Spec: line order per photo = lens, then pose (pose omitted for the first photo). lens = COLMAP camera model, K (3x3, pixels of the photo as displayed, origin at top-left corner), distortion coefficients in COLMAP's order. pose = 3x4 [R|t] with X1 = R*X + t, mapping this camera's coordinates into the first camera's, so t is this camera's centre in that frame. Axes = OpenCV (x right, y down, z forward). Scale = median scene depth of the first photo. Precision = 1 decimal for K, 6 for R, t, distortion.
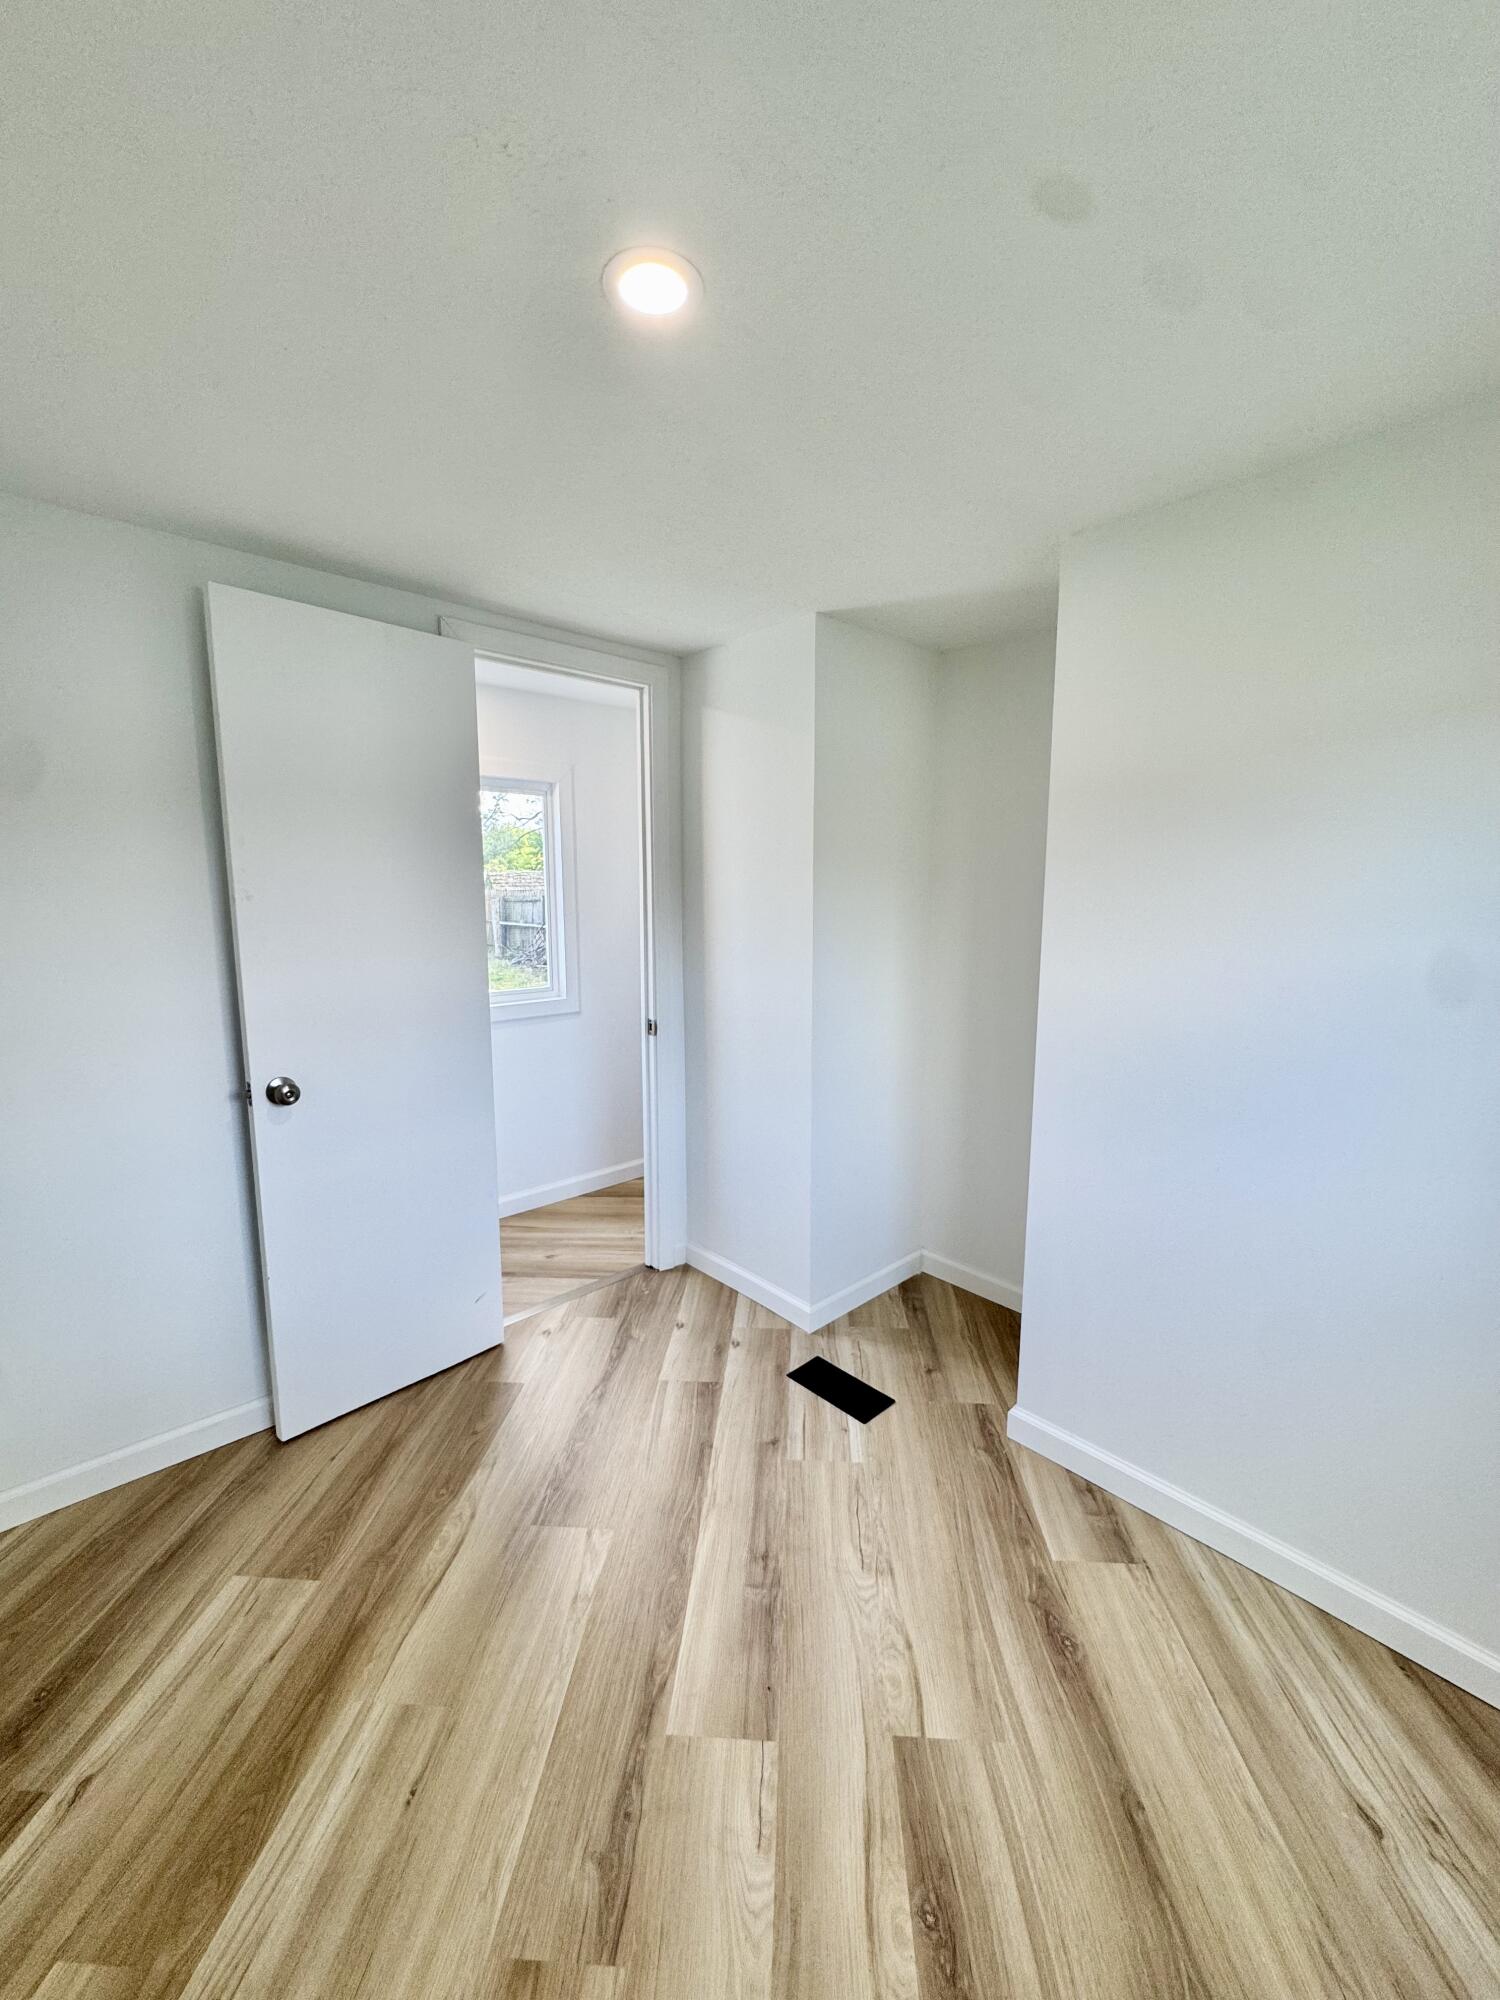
lens RADIAL K [[796.7, 0, 754.5], [0, 796.7, 997.9], [0, 0, 1]] dist [-0.005239, 0.000556]
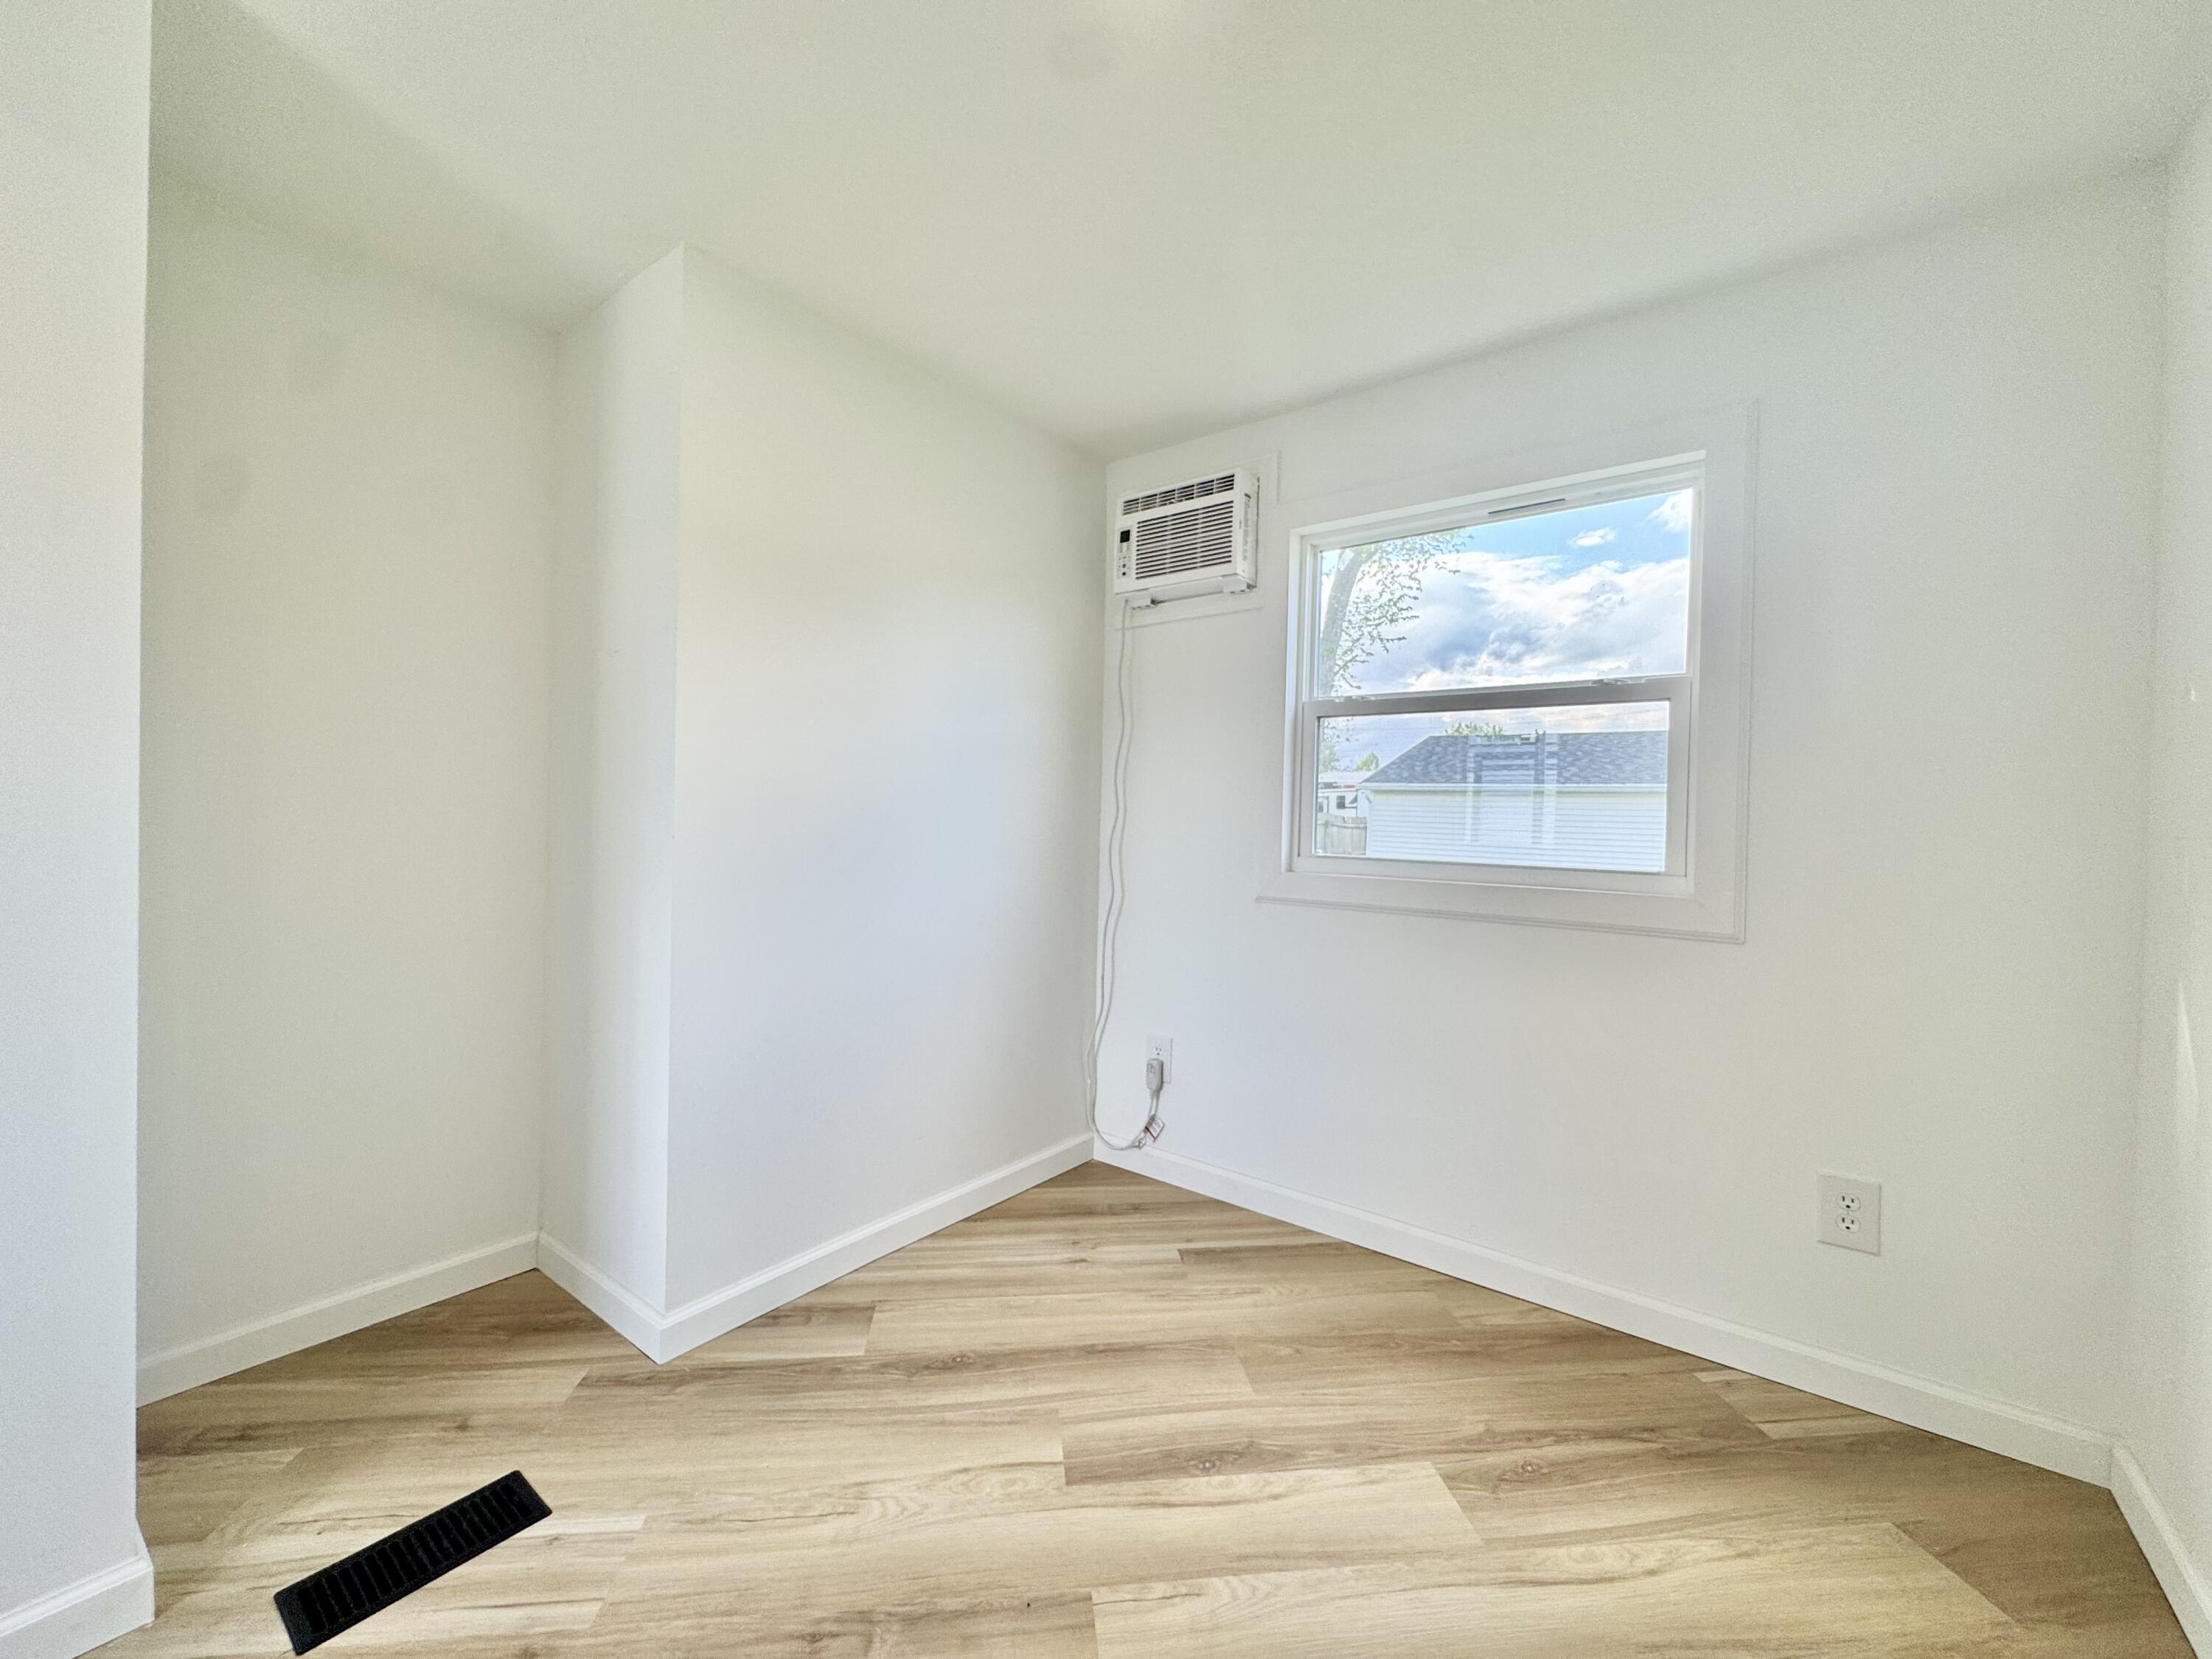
lens RADIAL K [[881.1, 0, 1105.5], [0, 881.1, 825.9], [0, 0, 1]] dist [-0.005239, 0.000556]
pose [[-0.175104, -0.020587, 0.984335, -0.782026], [0.113878, 0.992648, 0.041019, 0.085764], [-0.977942, 0.119277, -0.171472, 0.936199]]
